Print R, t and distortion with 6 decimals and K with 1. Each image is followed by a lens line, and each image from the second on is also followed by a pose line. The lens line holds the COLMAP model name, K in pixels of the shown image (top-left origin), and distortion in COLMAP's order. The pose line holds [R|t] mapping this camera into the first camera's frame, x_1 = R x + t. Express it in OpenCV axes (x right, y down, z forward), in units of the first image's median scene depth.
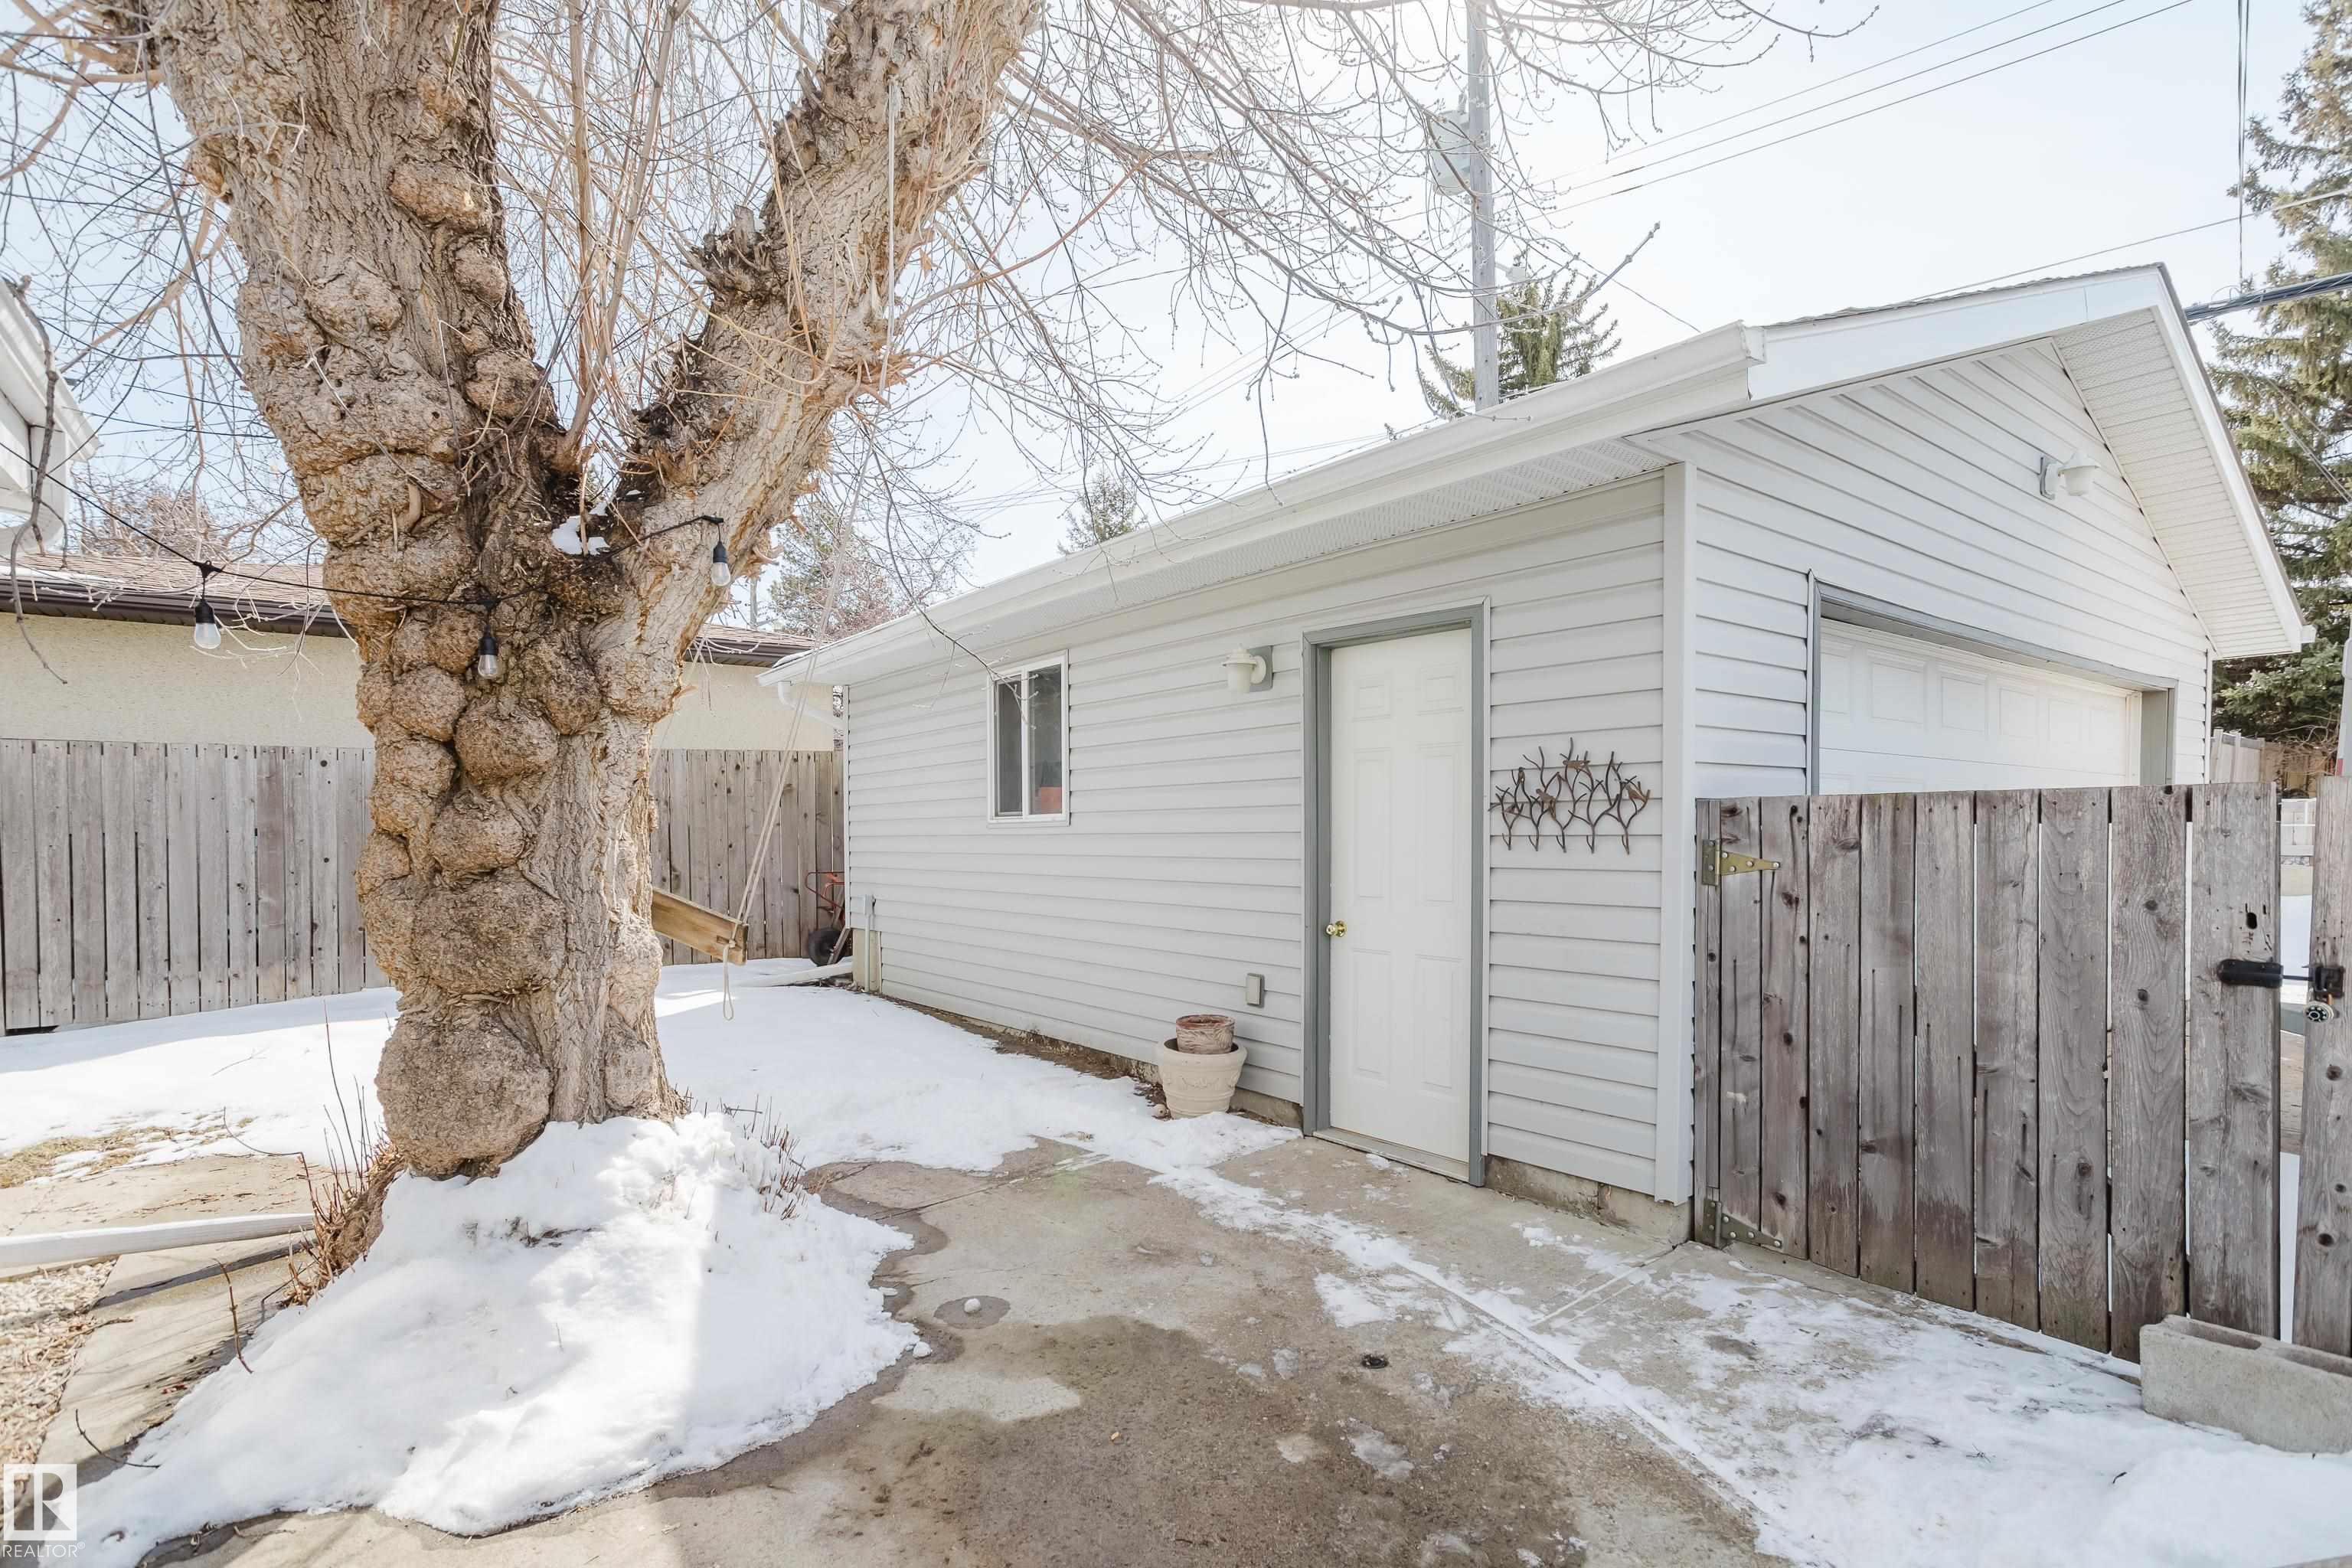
lens RADIAL K [[1138.5, 0, 1180.4], [0, 1138.5, 797.3], [0, 0, 1]] dist [-0.063041, 0.040427]
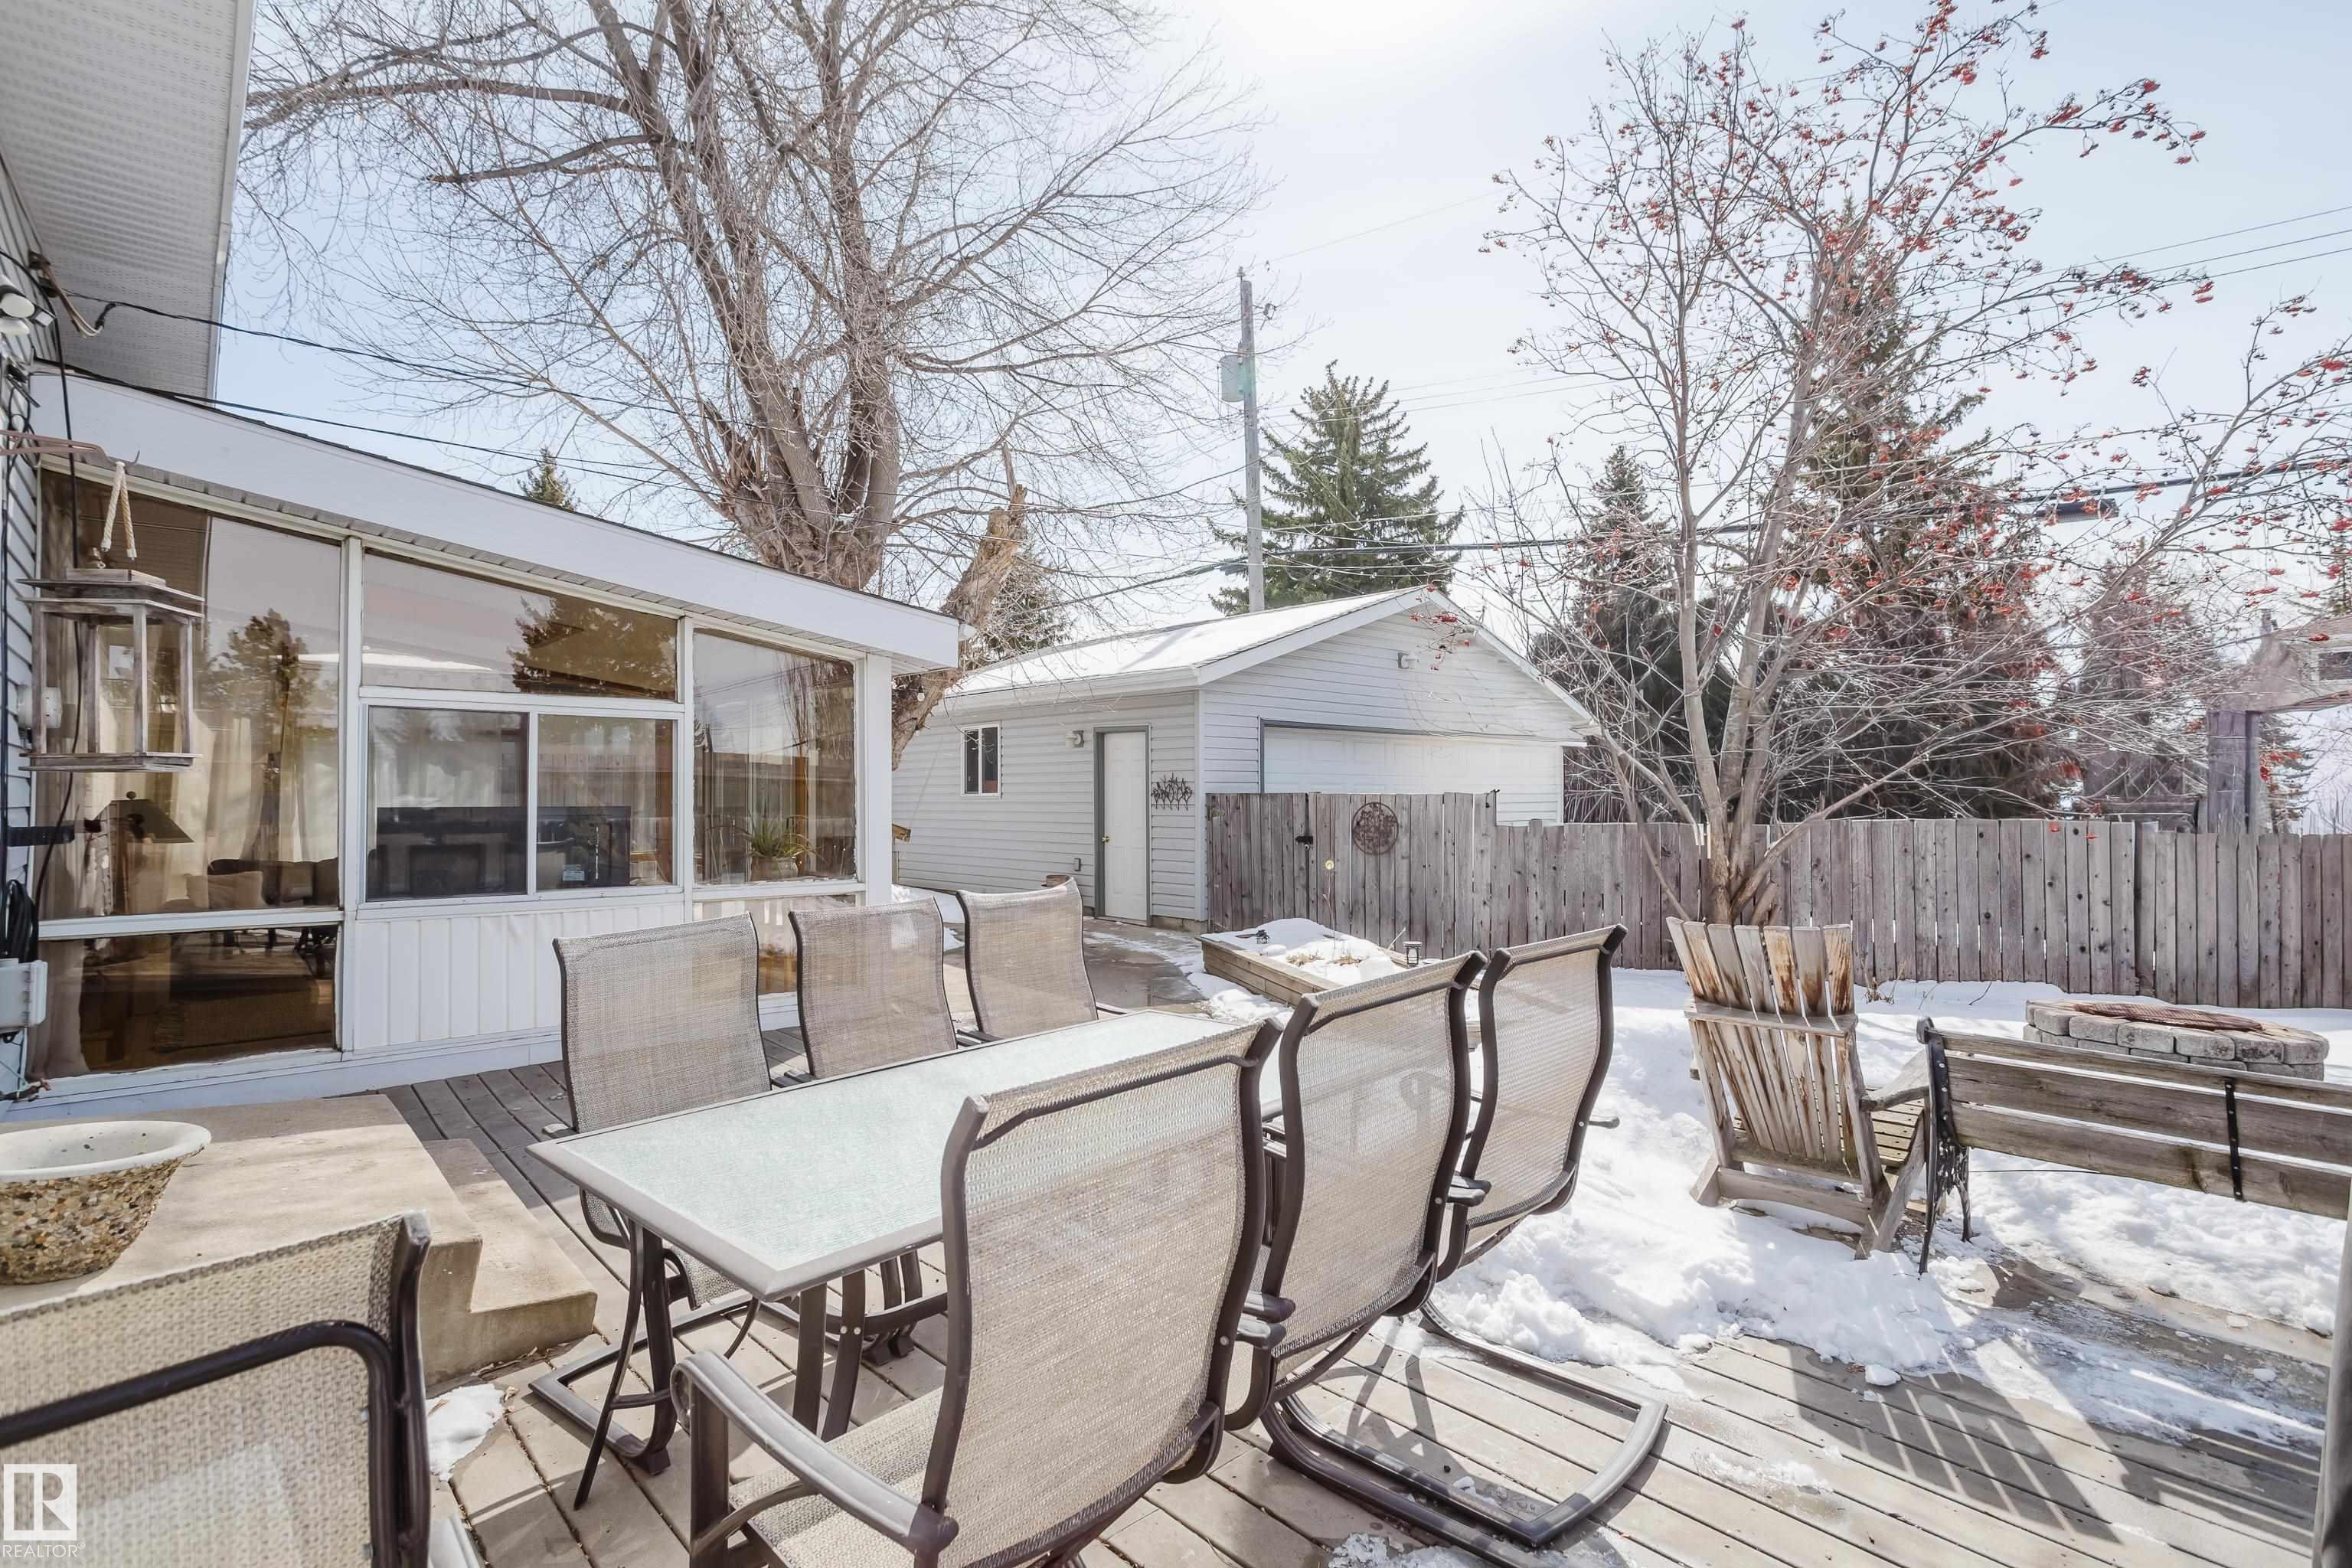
lens RADIAL K [[1138.5, 0, 1180.4], [0, 1138.5, 797.3], [0, 0, 1]] dist [-0.063041, 0.040427]
pose [[0.996235, 0.007094, 0.086403, 0.080697], [-0.009650, 0.999527, 0.029203, -0.060313], [-0.086155, -0.029927, 0.995832, -1.642105]]
